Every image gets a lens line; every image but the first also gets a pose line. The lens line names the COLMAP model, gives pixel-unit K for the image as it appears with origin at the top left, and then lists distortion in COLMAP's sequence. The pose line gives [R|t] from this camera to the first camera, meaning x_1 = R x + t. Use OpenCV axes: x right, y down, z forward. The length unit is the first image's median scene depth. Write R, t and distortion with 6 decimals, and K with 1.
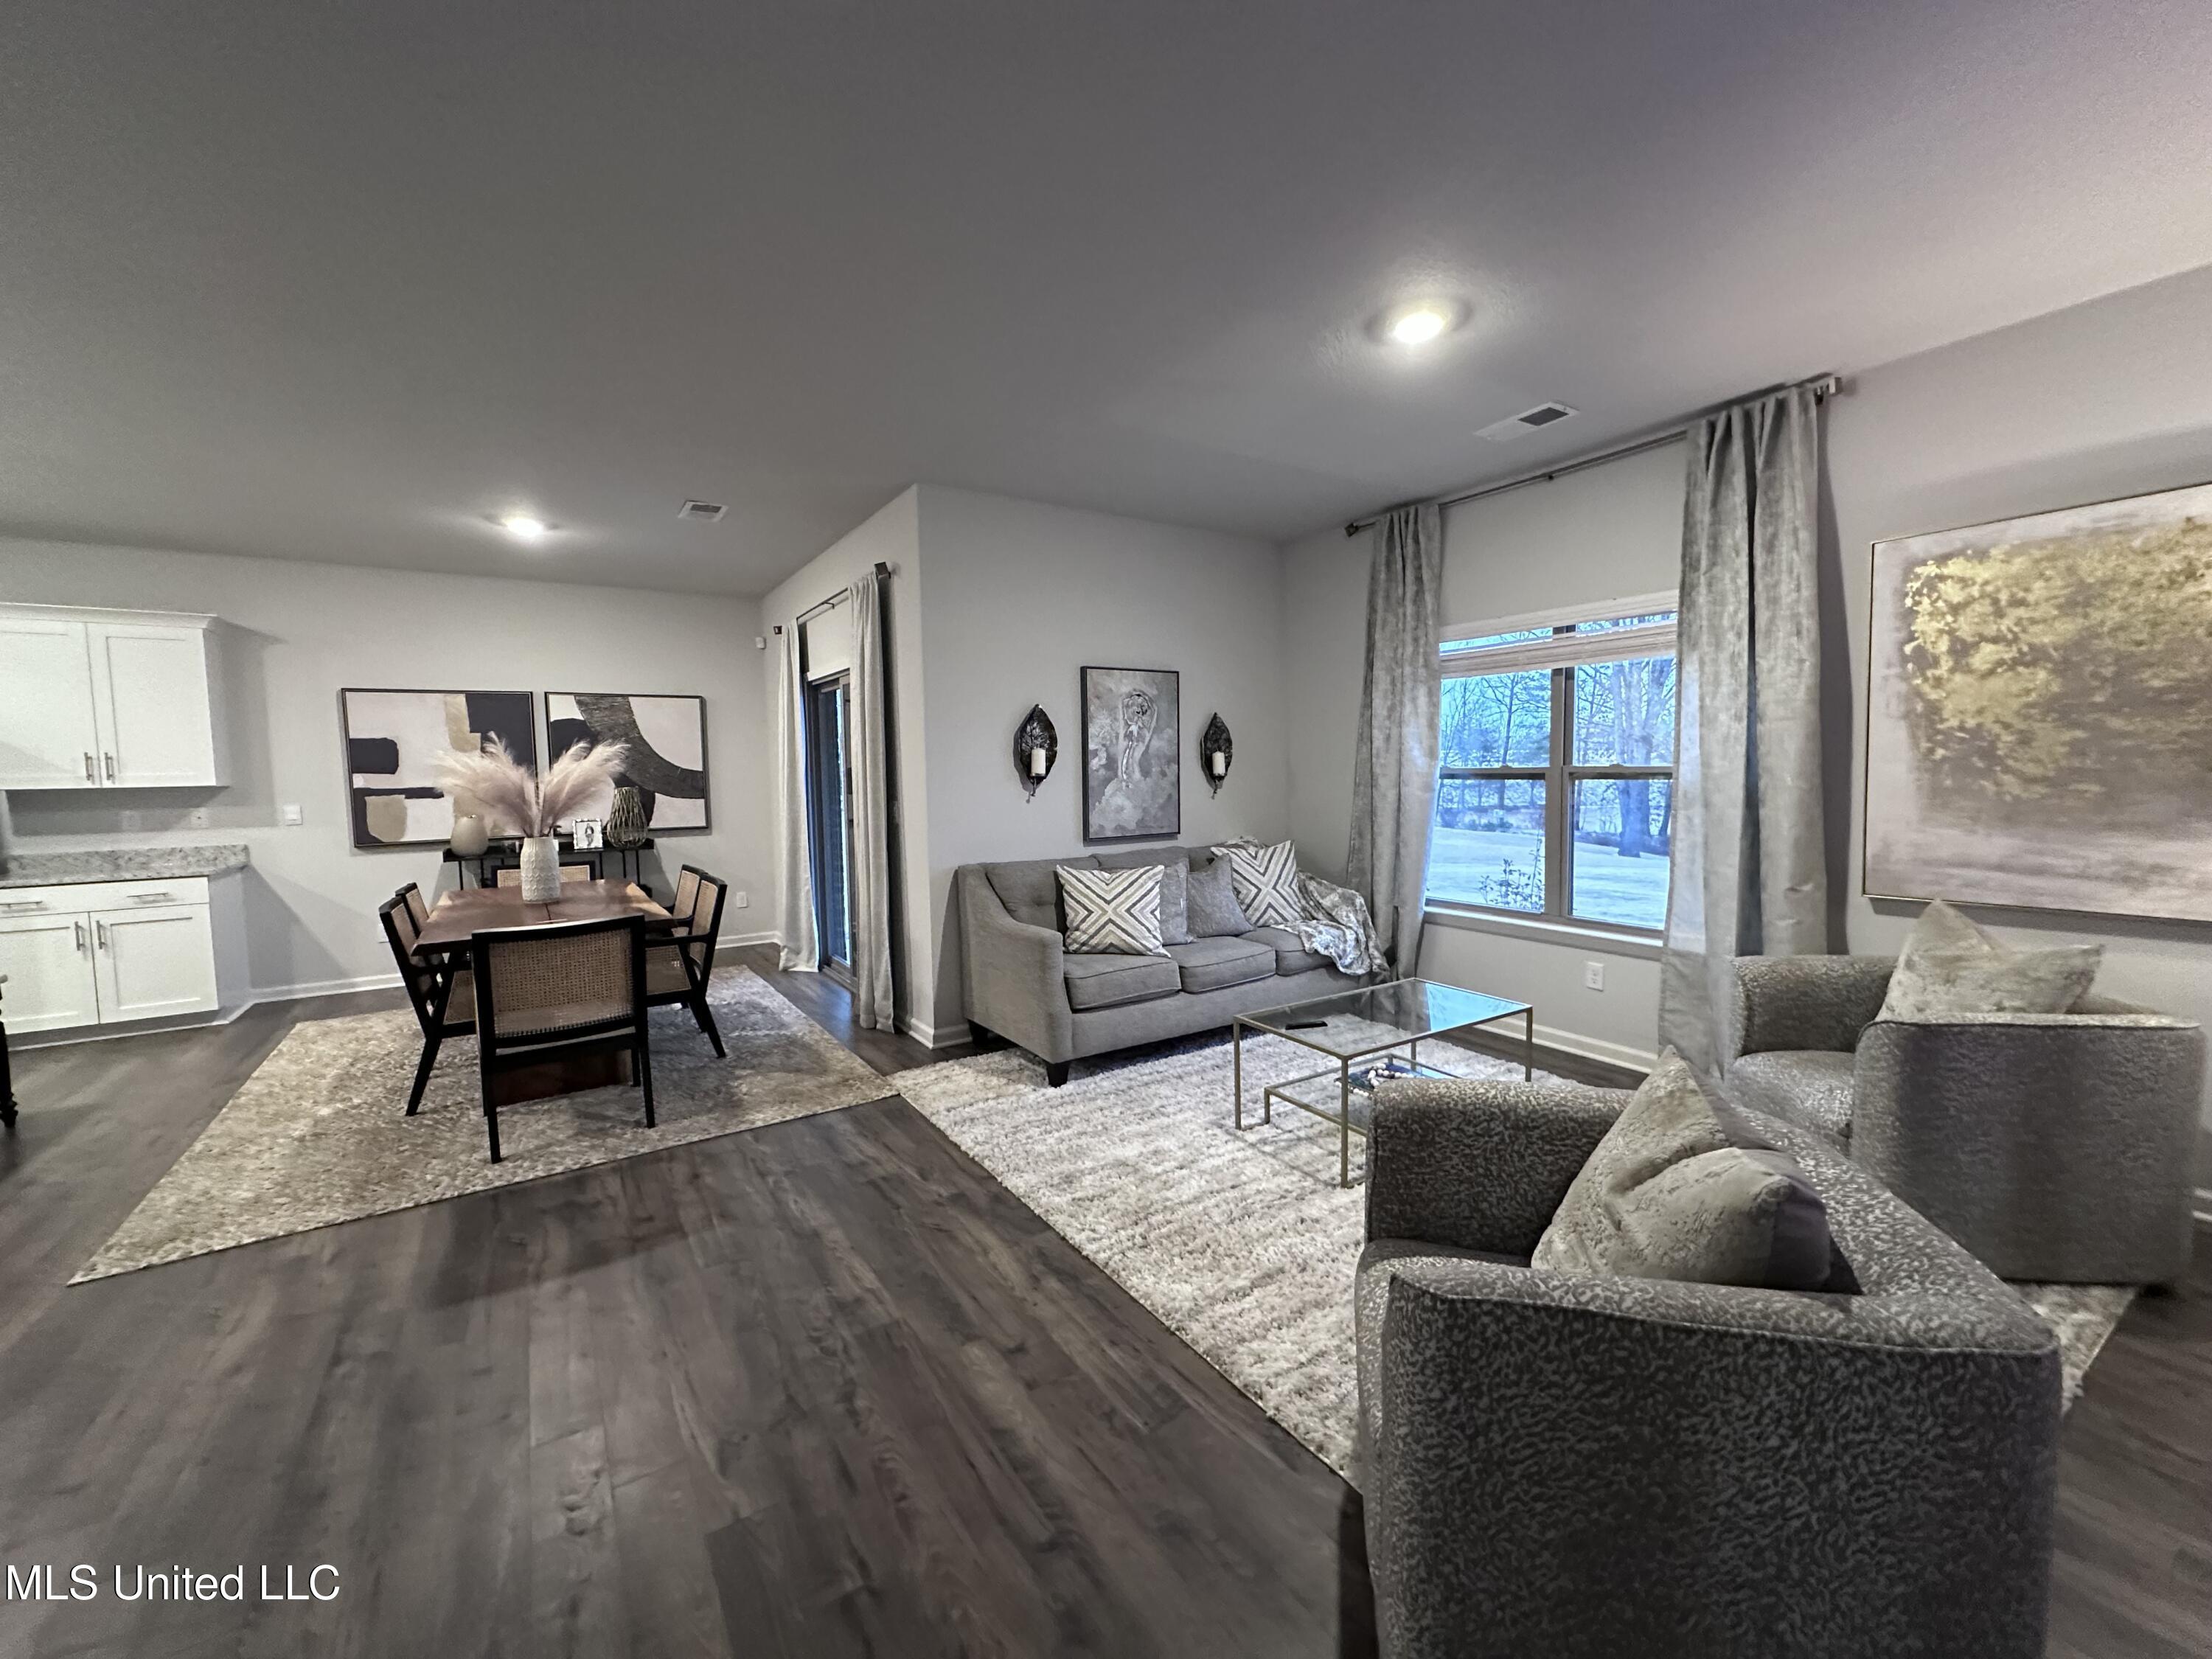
lens RADIAL K [[882.4, 0, 1106.0], [0, 882.4, 829.5], [0, 0, 1]] dist [0.002745, 0.000073]
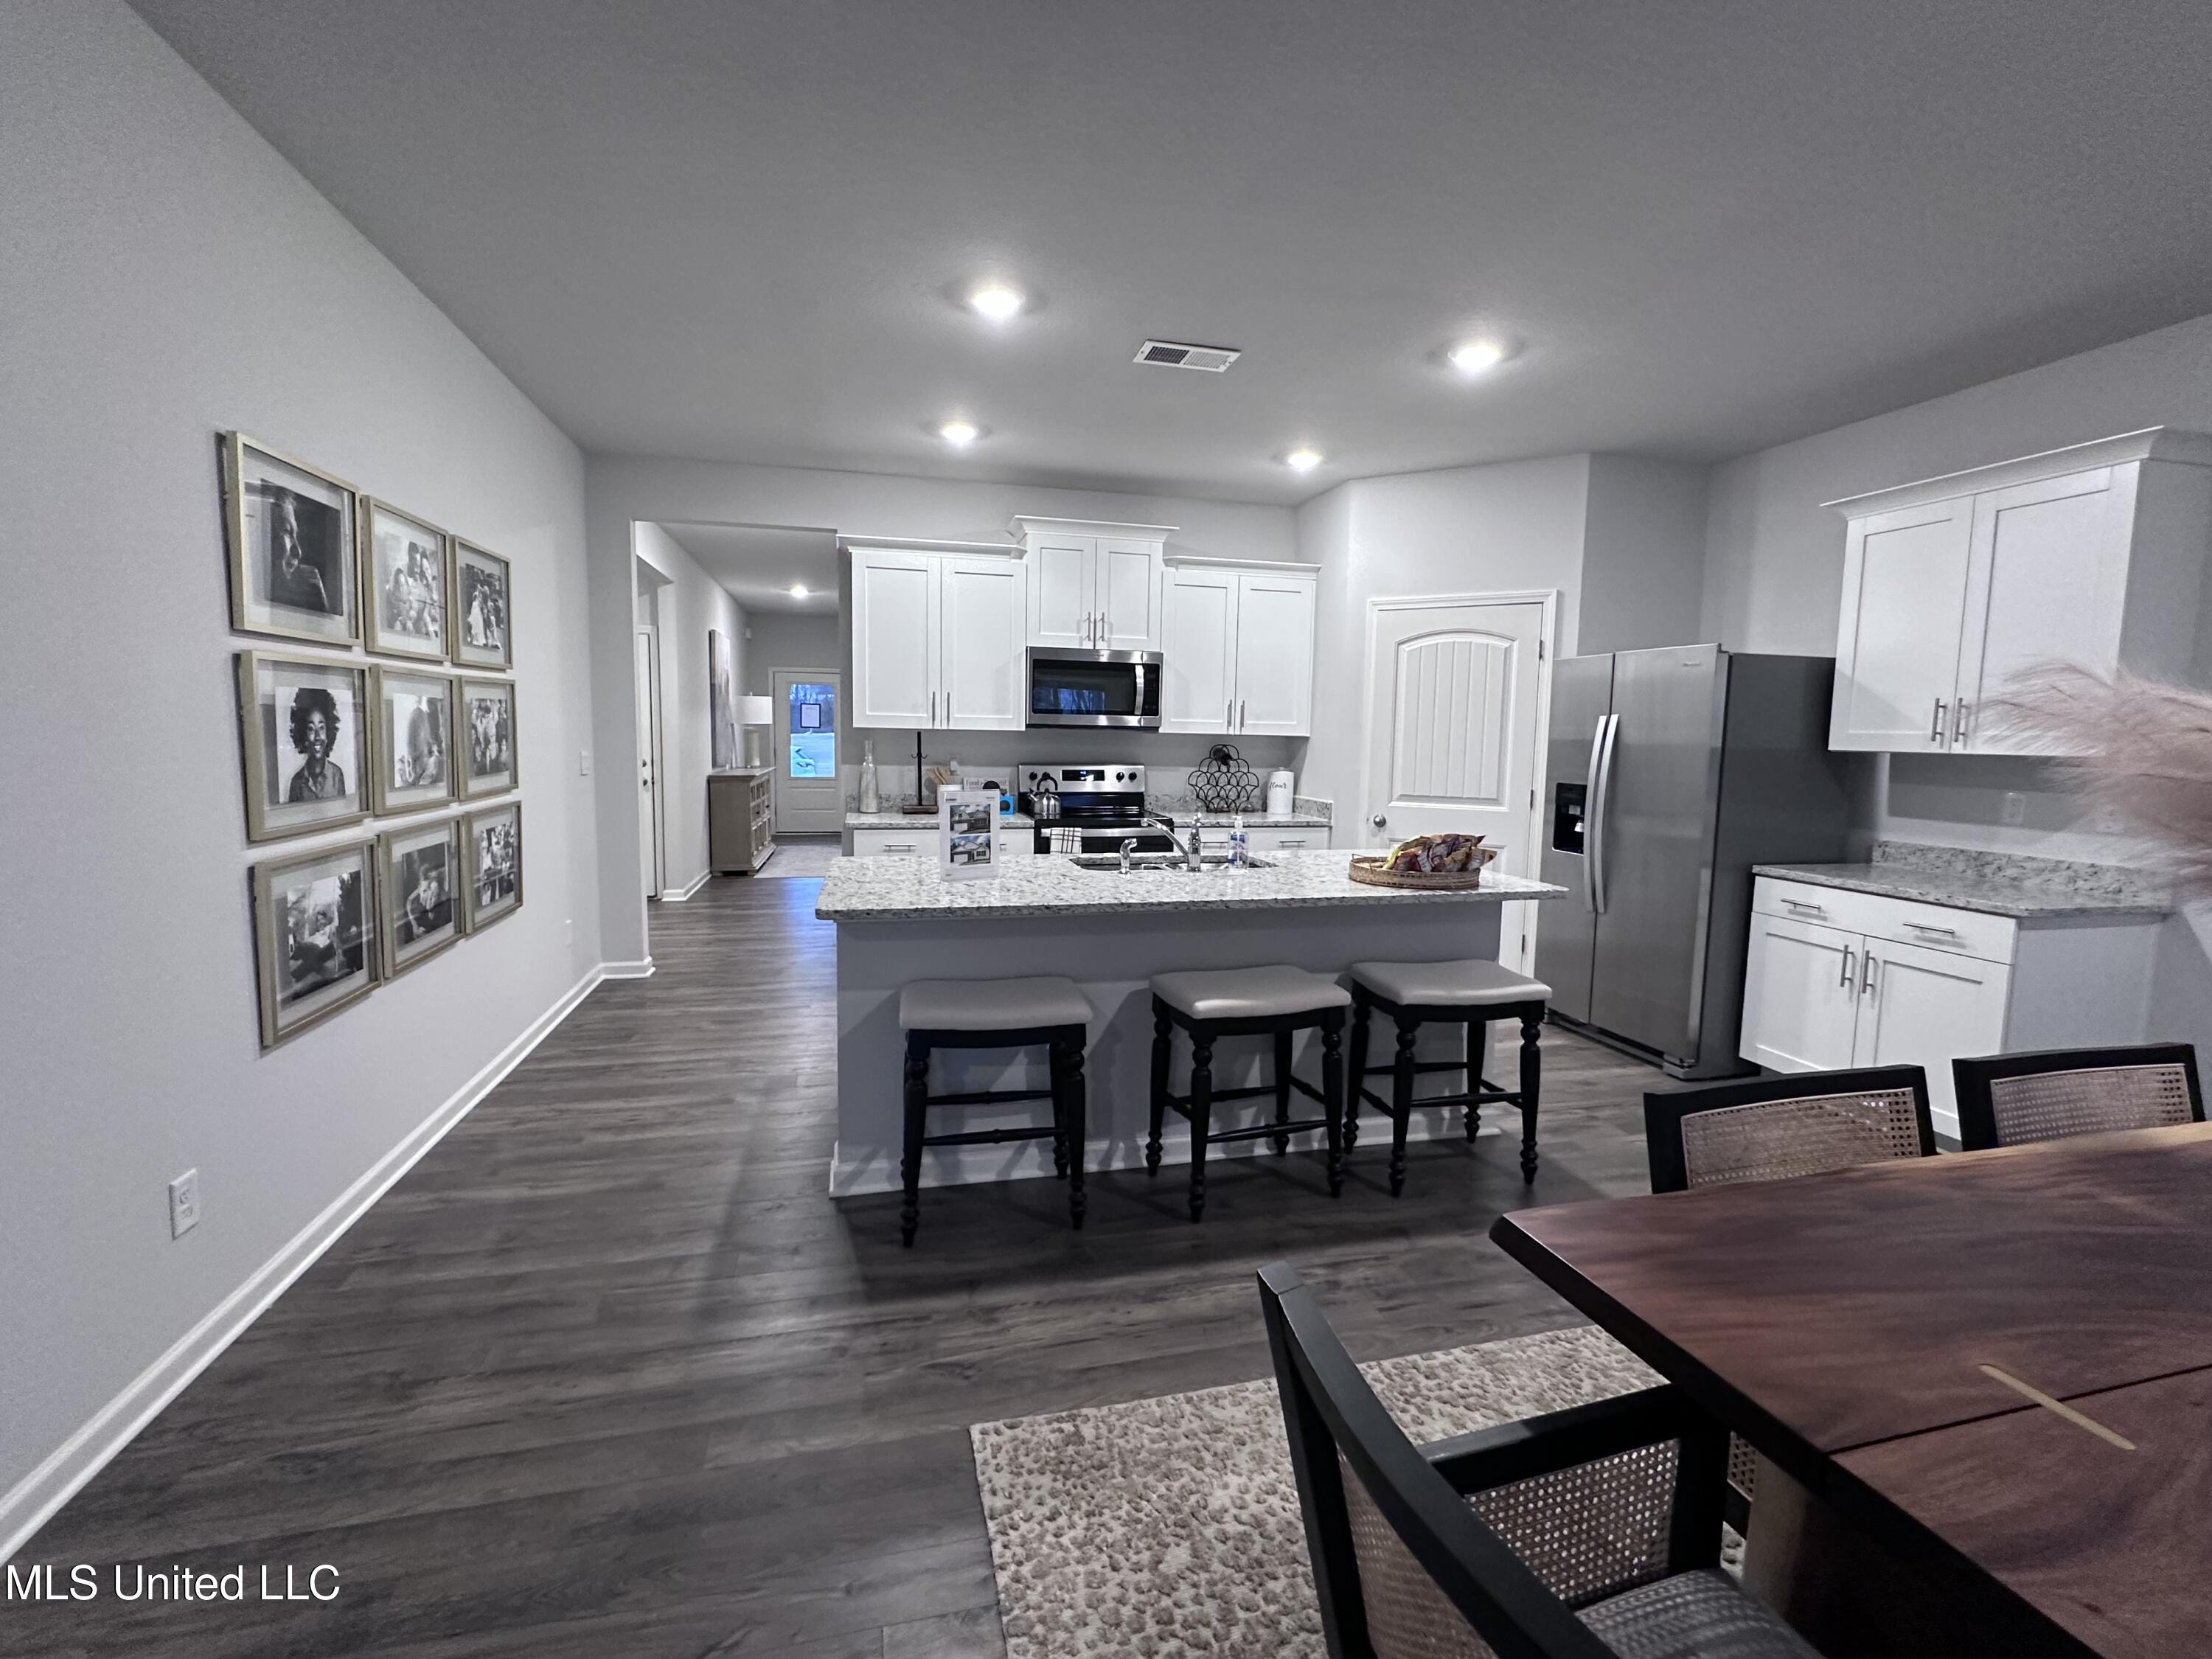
lens RADIAL K [[965.1, 0, 1106.0], [0, 965.1, 829.5], [0, 0, 1]] dist [0.000111, 0.000111]
pose [[-0.321130, 0.103009, -0.941416, -0.271569], [-0.086168, 0.986765, 0.137365, -0.036328], [0.943107, 0.125232, -0.308004, 0.654622]]
